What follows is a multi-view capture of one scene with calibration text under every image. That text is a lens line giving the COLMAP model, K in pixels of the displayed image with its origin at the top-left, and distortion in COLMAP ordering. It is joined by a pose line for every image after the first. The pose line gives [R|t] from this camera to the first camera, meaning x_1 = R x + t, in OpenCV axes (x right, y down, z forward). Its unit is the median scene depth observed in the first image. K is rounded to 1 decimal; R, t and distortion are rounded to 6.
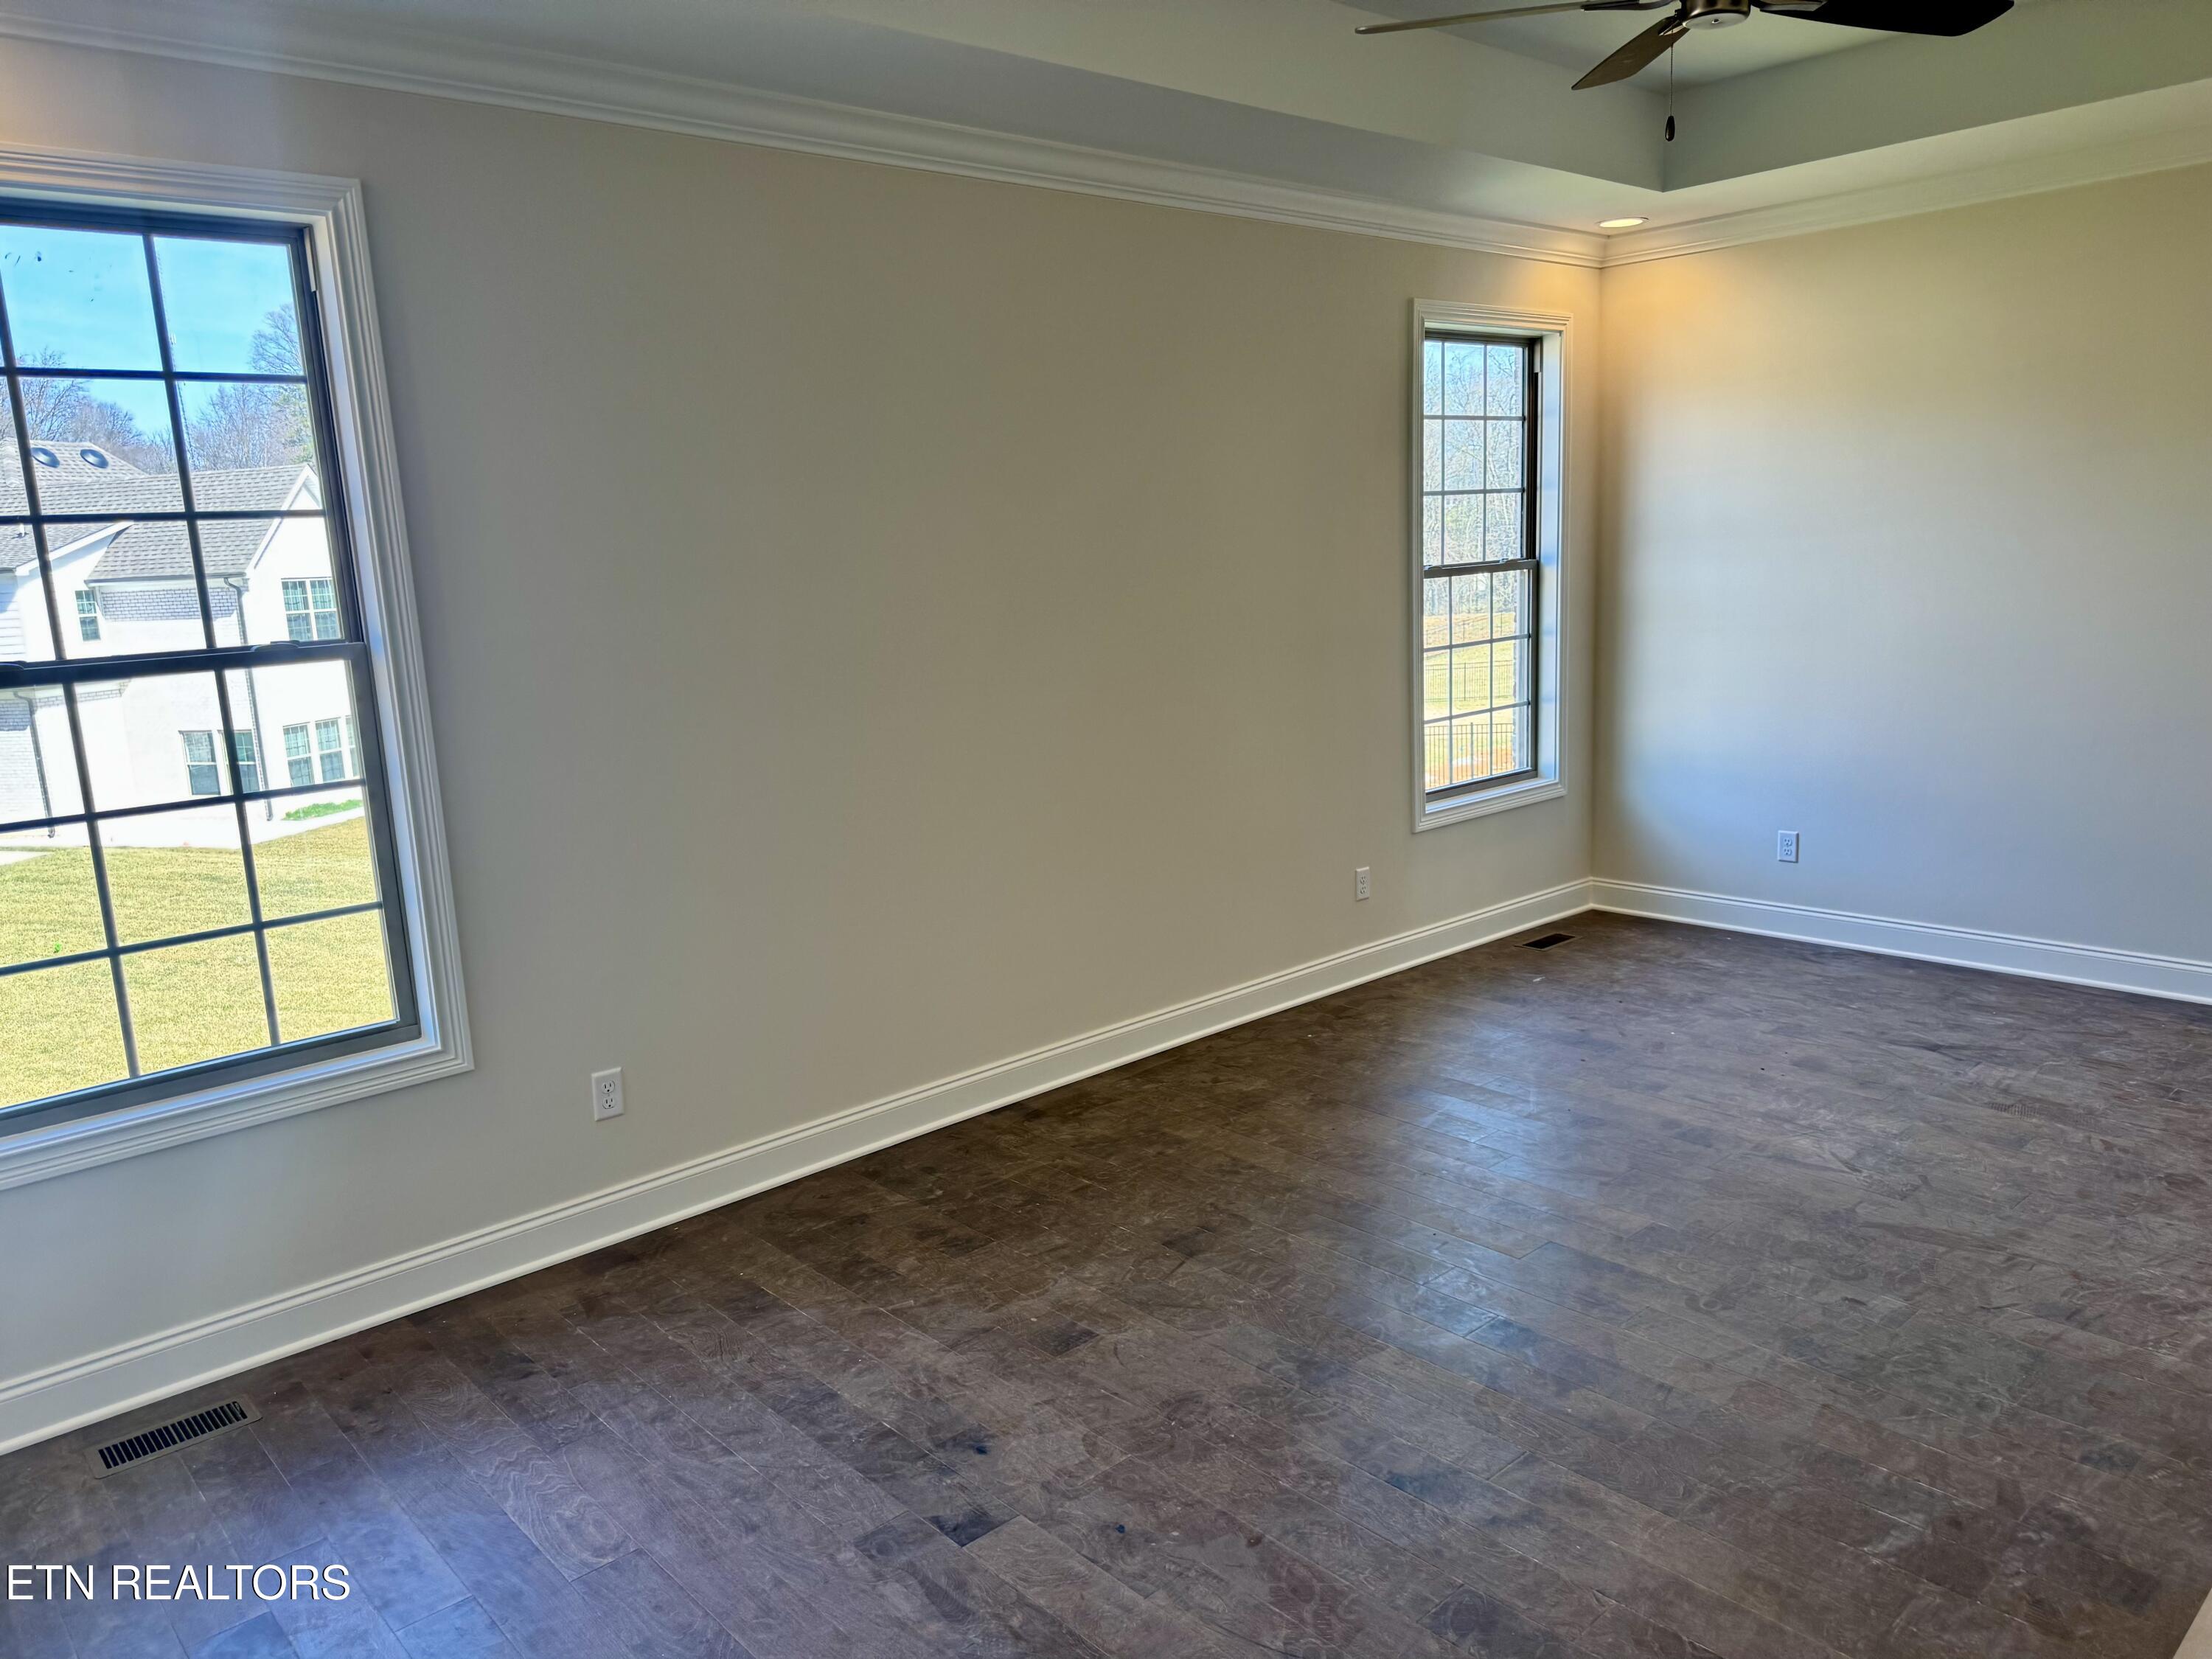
lens RADIAL K [[1554.4, 0, 1099.4], [0, 1554.4, 821.8], [0, 0, 1]] dist [0.072503, -0.092823]
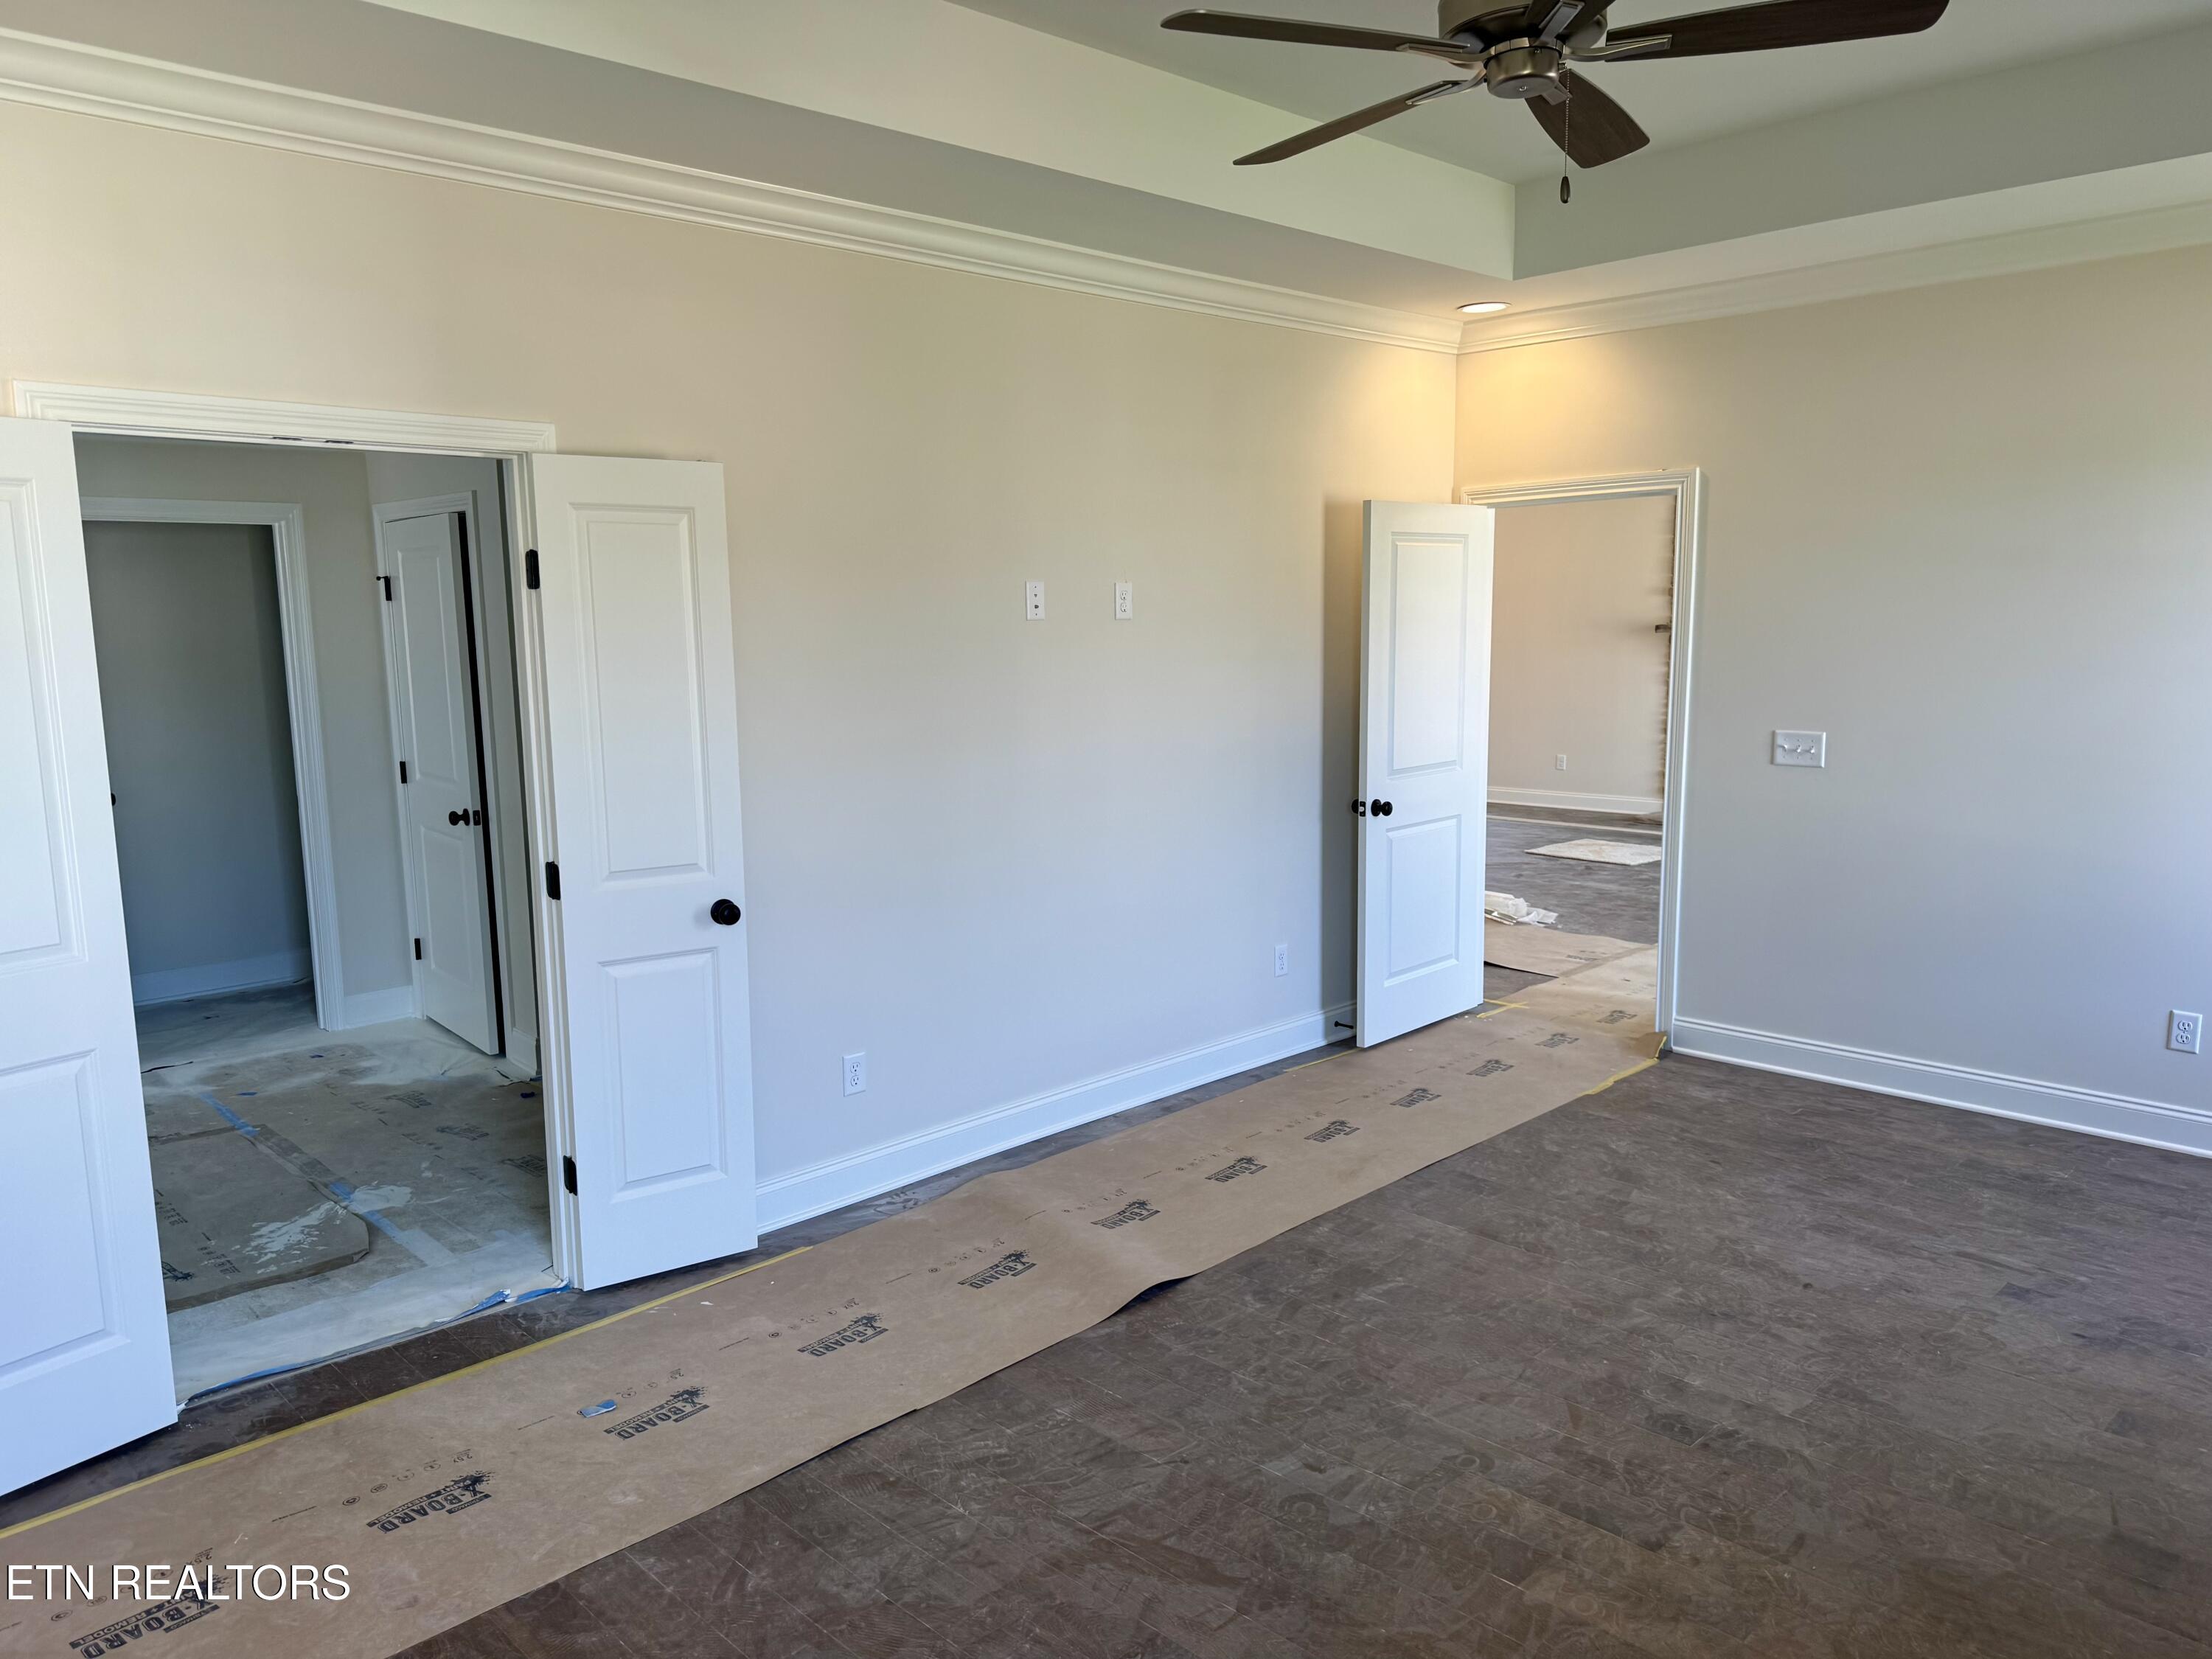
lens RADIAL K [[1554.4, 0, 1113.2], [0, 1554.4, 833.3], [0, 0, 1]] dist [0.072503, -0.092823]
pose [[-0.997195, 0.064747, -0.037560, 0.519300], [0.049975, 0.949456, 0.309898, -0.289282], [0.055726, 0.307152, -0.950028, 1.498692]]
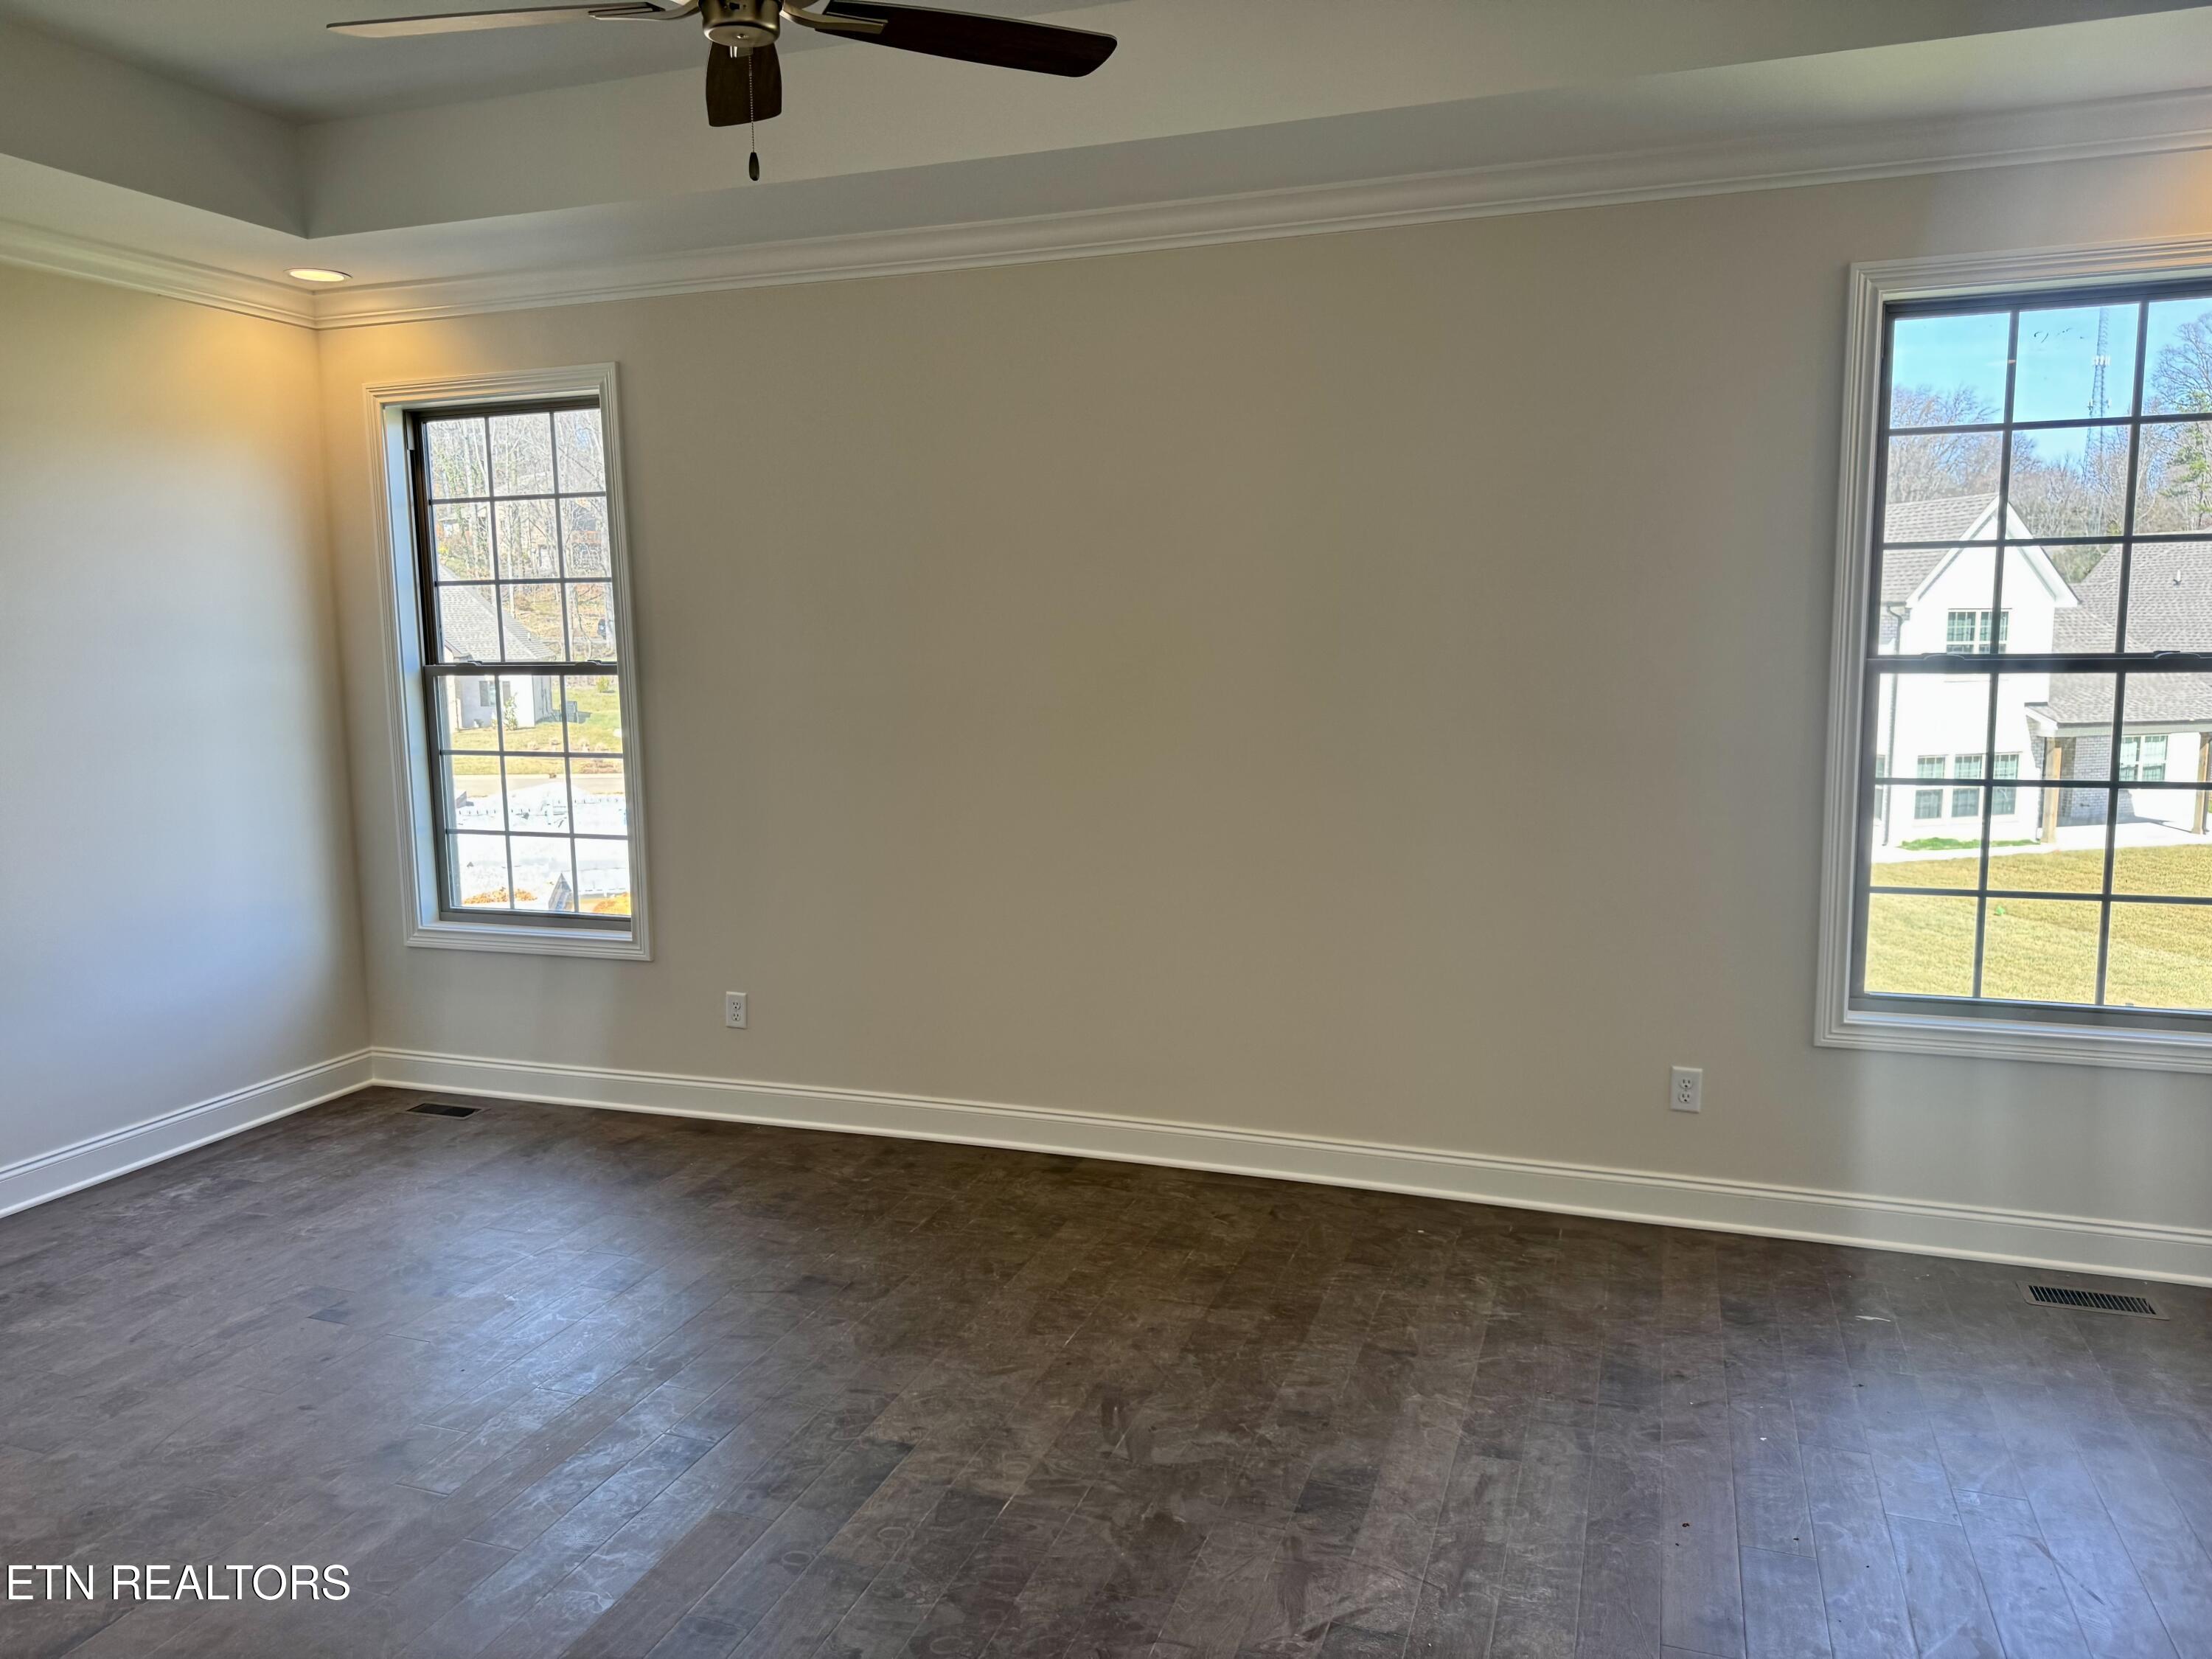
lens RADIAL K [[1554.4, 0, 1106.1], [0, 1554.4, 826.2], [0, 0, 1]] dist [0.072503, -0.092823]
pose [[0.477334, 0.152139, -0.865451, 0.962413], [-0.162821, 0.983156, 0.083028, -0.142507], [0.863505, 0.101282, 0.494065, 0.592934]]
